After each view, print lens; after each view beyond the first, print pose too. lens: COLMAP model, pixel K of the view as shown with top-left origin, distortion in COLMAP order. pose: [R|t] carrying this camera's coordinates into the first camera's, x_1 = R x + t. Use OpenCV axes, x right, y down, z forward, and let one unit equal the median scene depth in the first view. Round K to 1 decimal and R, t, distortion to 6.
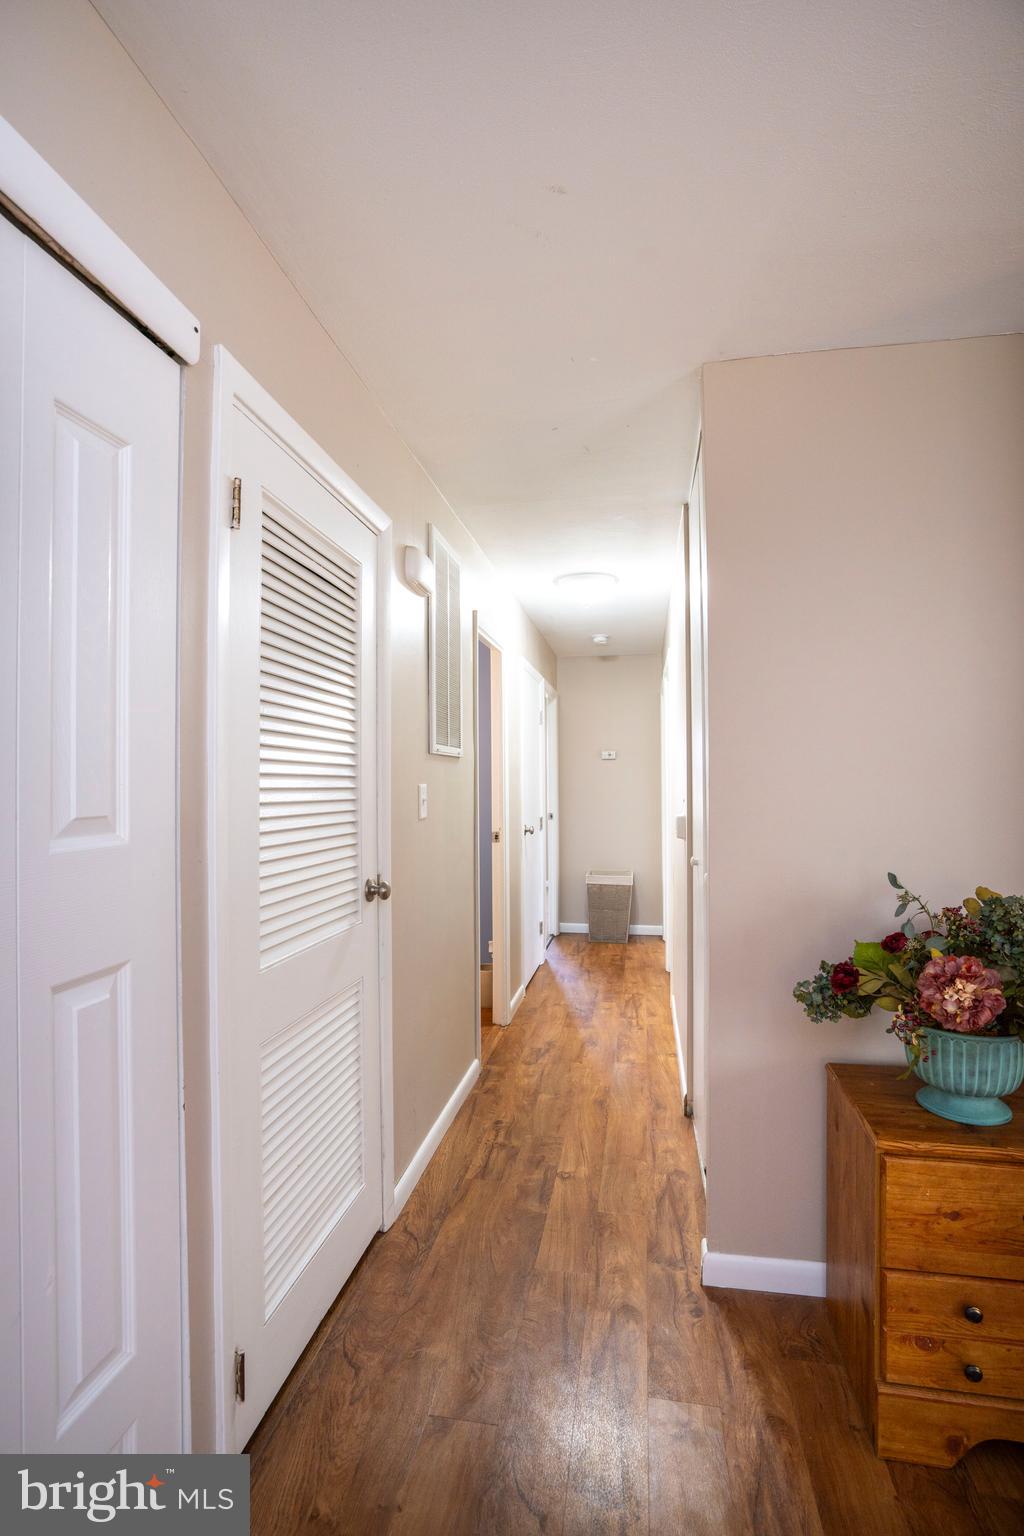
lens RADIAL K [[710.2, 0, 512.0], [0, 710.2, 768.0], [0, 0, 1]] dist [-0.068682, 0.031424]
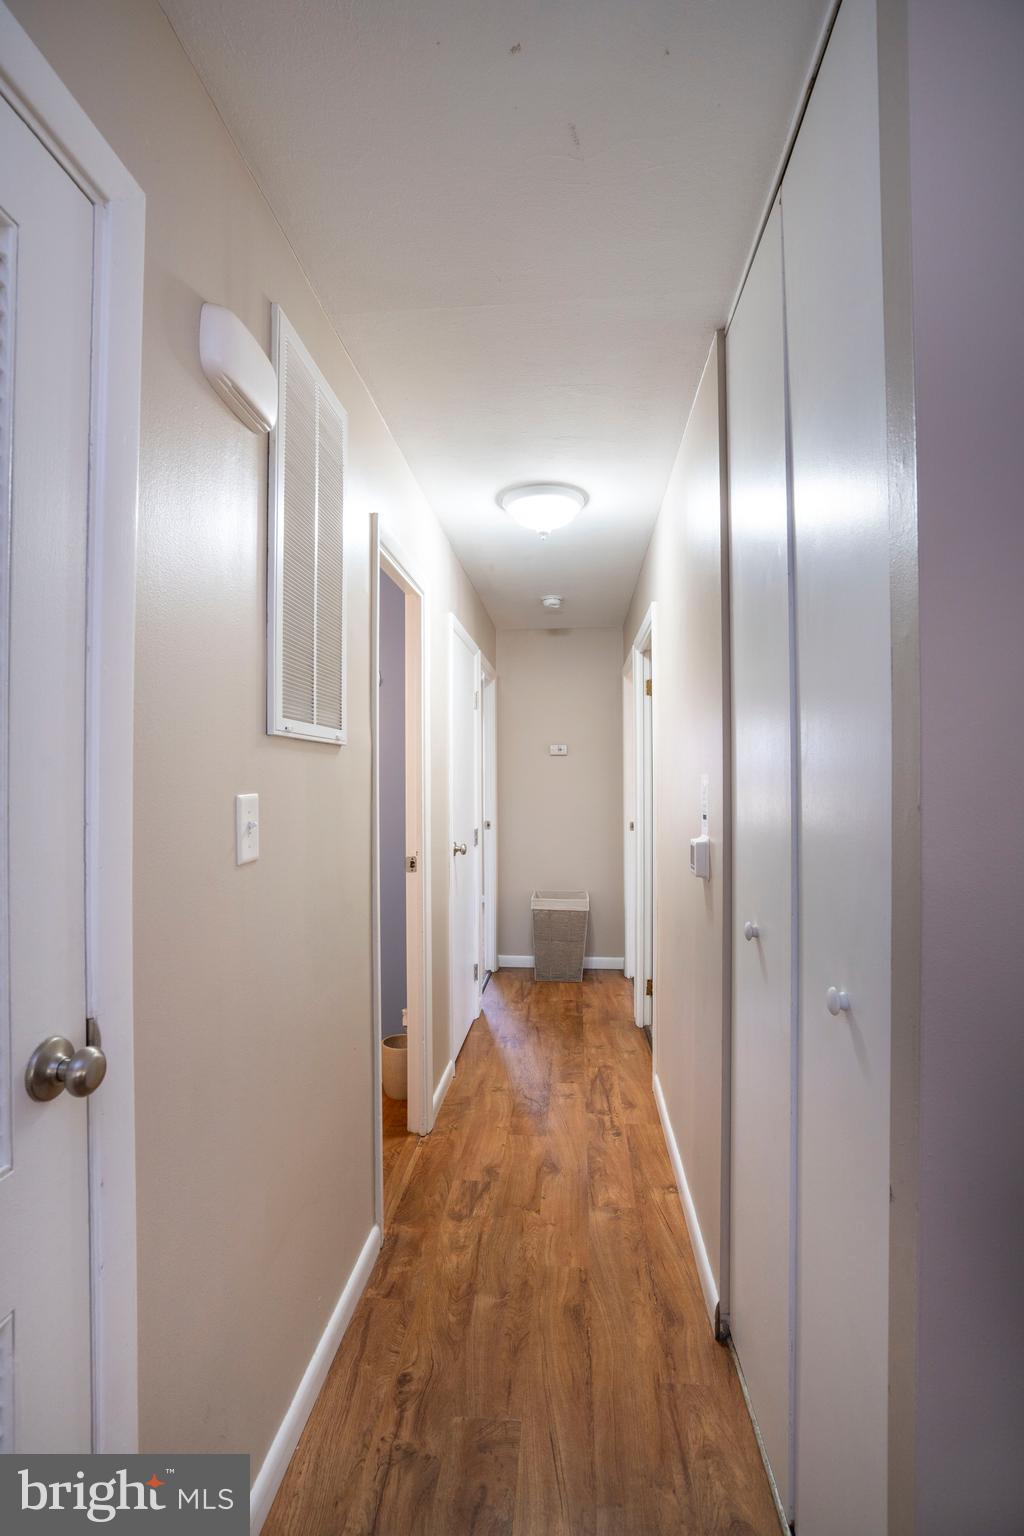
lens RADIAL K [[710.2, 0, 512.0], [0, 710.2, 768.0], [0, 0, 1]] dist [-0.068682, 0.031424]
pose [[0.995601, 0.003281, 0.093642, 0.009898], [-0.003516, 0.999991, 0.002345, 0.001432], [-0.093633, -0.002664, 0.995603, 0.302656]]
